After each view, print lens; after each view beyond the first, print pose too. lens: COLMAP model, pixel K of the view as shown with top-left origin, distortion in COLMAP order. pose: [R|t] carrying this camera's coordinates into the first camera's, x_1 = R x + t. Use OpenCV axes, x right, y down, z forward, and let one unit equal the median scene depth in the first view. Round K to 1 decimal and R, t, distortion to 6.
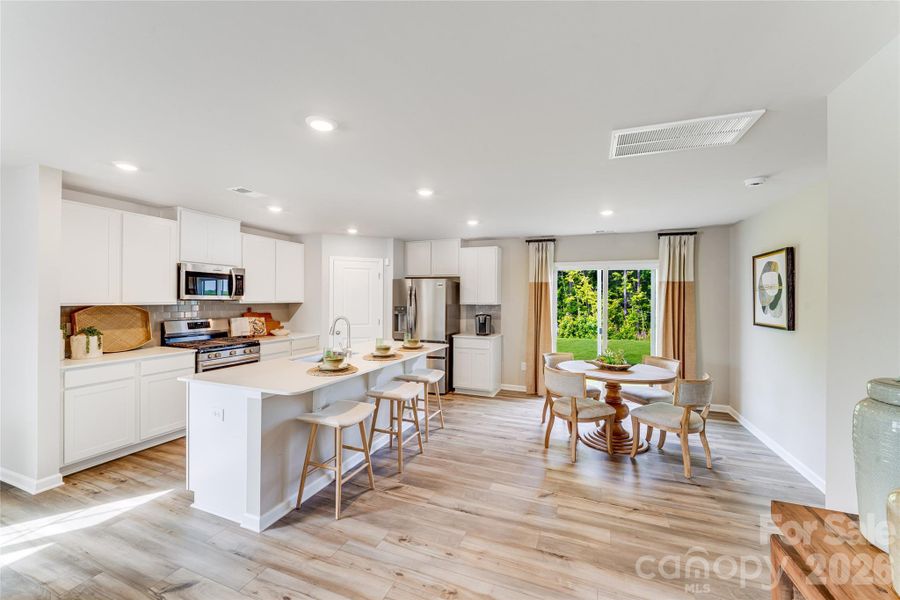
lens RADIAL K [[364.3, 0, 446.8], [0, 364.3, 301.2], [0, 0, 1]] dist [0.000899, 0.000185]
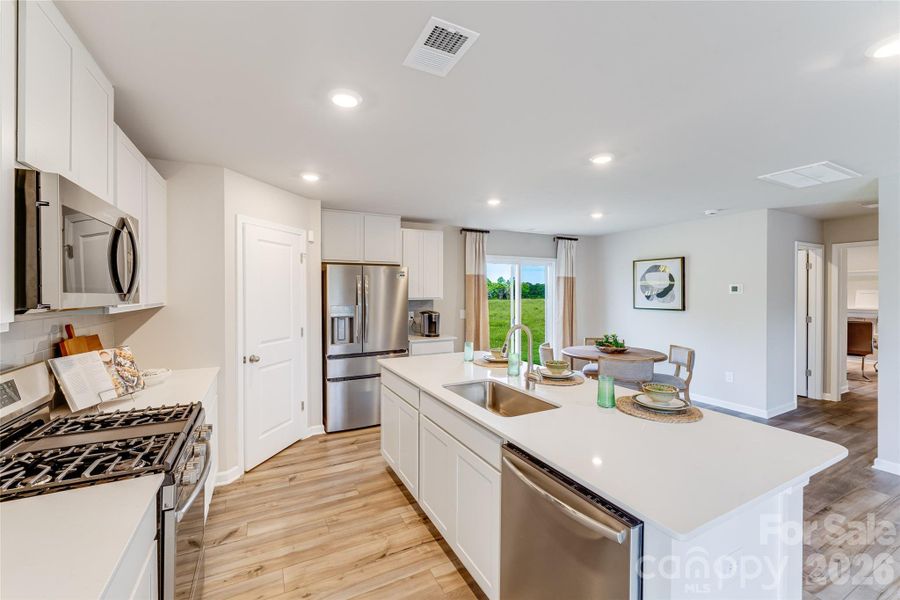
lens RADIAL K [[367.6, 0, 447.1], [0, 367.6, 291.4], [0, 0, 1]] dist [-0.000301, -0.000233]
pose [[0.658061, -0.010326, 0.752894, -0.628179], [0.013111, 0.999912, 0.002254, -0.013549], [-0.752850, 0.008388, 0.658138, 0.513169]]
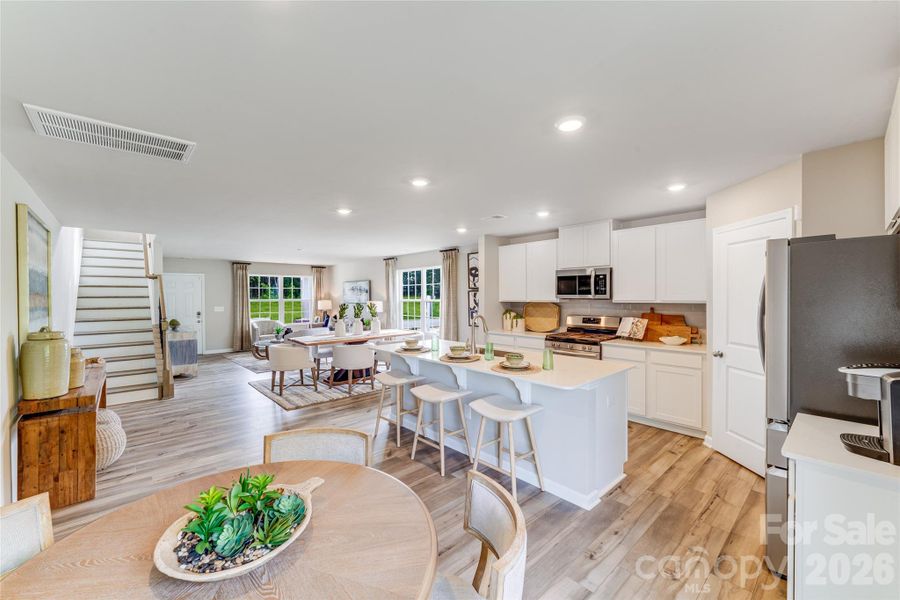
lens RADIAL K [[364.3, 0, 446.8], [0, 364.3, 301.2], [0, 0, 1]] dist [0.000899, 0.000185]
pose [[-0.441745, 0.009323, -0.897092, 0.524543], [-0.003853, 0.999917, 0.012289, -0.007617], [0.897132, 0.008885, -0.441673, 1.042225]]
